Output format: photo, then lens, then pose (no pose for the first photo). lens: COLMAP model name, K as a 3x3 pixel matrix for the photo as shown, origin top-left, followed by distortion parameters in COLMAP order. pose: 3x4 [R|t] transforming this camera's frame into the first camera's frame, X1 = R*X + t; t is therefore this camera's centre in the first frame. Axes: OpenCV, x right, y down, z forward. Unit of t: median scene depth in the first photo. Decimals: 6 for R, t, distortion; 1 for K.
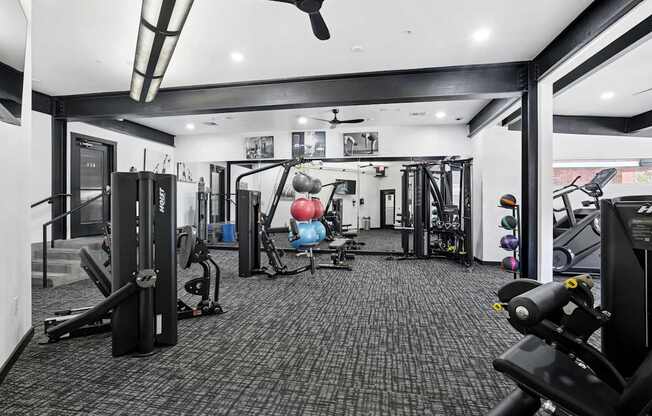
lens RADIAL K [[336.9, 0, 326.0], [0, 336.9, 208.0], [0, 0, 1]] dist [-0.001669, 0.000056]
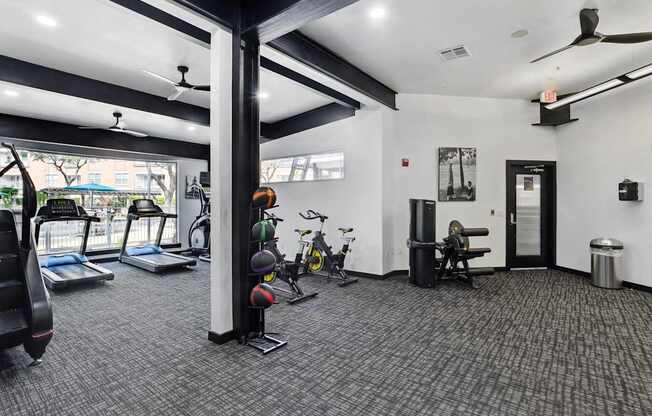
lens RADIAL K [[336.9, 0, 326.0], [0, 336.9, 208.0], [0, 0, 1]] dist [-0.001669, 0.000056]
pose [[-0.898933, 0.000163, 0.438085, 0.216387], [0.008695, 0.999810, 0.017469, -0.012578], [-0.437999, 0.019512, -0.898764, 2.025579]]
